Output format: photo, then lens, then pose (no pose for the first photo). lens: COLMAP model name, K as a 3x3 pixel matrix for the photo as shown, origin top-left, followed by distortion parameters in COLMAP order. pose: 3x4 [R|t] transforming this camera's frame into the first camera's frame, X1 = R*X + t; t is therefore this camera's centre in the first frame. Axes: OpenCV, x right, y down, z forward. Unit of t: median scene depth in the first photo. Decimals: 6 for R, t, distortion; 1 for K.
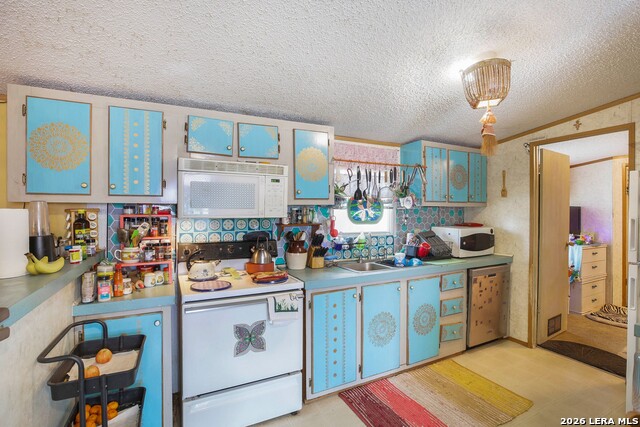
lens RADIAL K [[300.4, 0, 319.3], [0, 300.4, 212.5], [0, 0, 1]] dist [-0.044287, 0.012640]
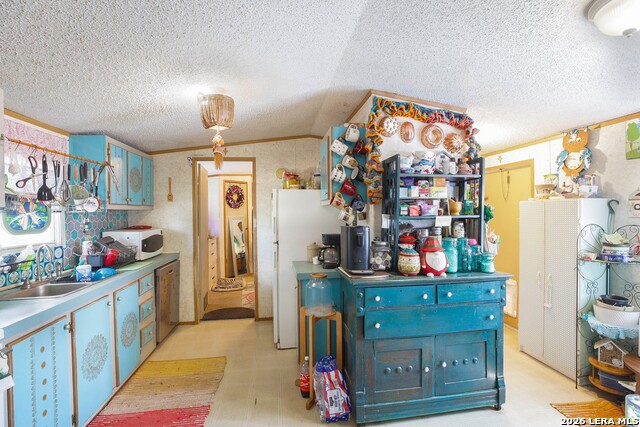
lens RADIAL K [[300.4, 0, 319.3], [0, 300.4, 212.5], [0, 0, 1]] dist [-0.044287, 0.012640]
pose [[0.304259, -0.009182, 0.952545, -0.305342], [0.018178, 0.999827, 0.003832, -0.003072], [-0.952416, 0.016150, 0.304373, 0.121173]]
